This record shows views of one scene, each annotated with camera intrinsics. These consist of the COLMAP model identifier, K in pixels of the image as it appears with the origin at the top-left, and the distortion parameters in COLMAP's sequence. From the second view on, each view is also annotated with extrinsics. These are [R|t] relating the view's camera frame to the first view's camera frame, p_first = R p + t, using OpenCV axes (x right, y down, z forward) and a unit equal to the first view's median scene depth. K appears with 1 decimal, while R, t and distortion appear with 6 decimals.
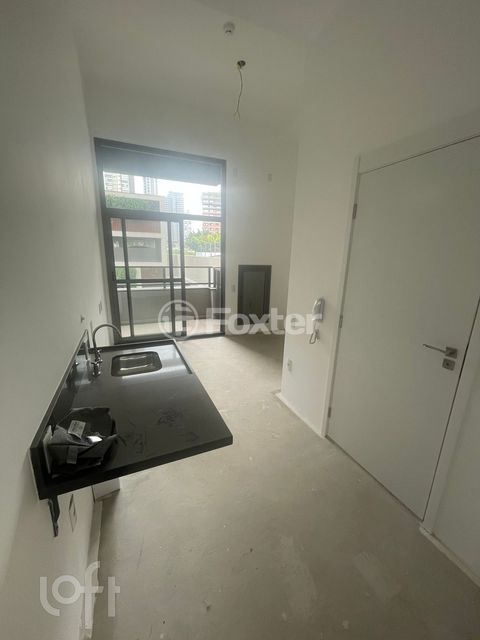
lens RADIAL K [[257.3, 0, 240.0], [0, 257.3, 320.0], [0, 0, 1]] dist [-0.000207, -0.000285]
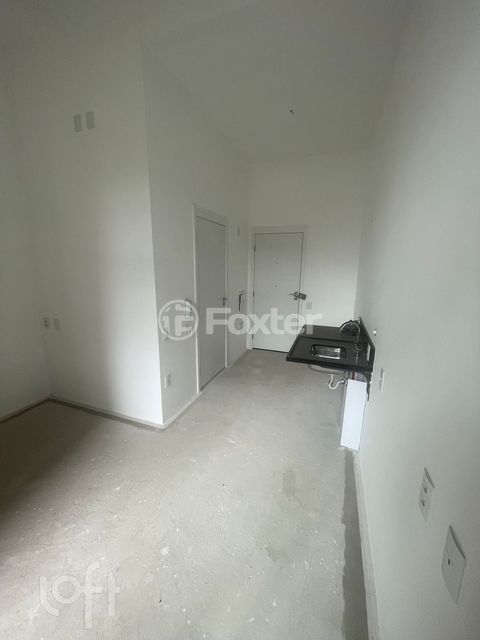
lens RADIAL K [[257.3, 0, 240.0], [0, 257.3, 320.0], [0, 0, 1]] dist [-0.000207, -0.000285]
pose [[-0.719874, -0.173441, 0.672086, -0.621610], [0.151127, 0.905882, 0.395649, -0.378319], [-0.677452, 0.386388, -0.625910, 1.358908]]
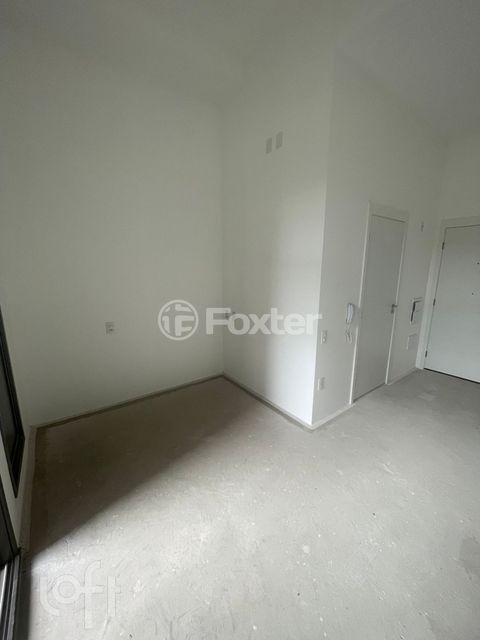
lens RADIAL K [[257.3, 0, 240.0], [0, 257.3, 320.0], [0, 0, 1]] dist [-0.000207, -0.000285]
pose [[-0.225983, -0.220697, 0.948802, -0.608567], [0.240208, 0.931297, 0.273837, -0.388315], [-0.944051, 0.289792, -0.157444, 1.396560]]
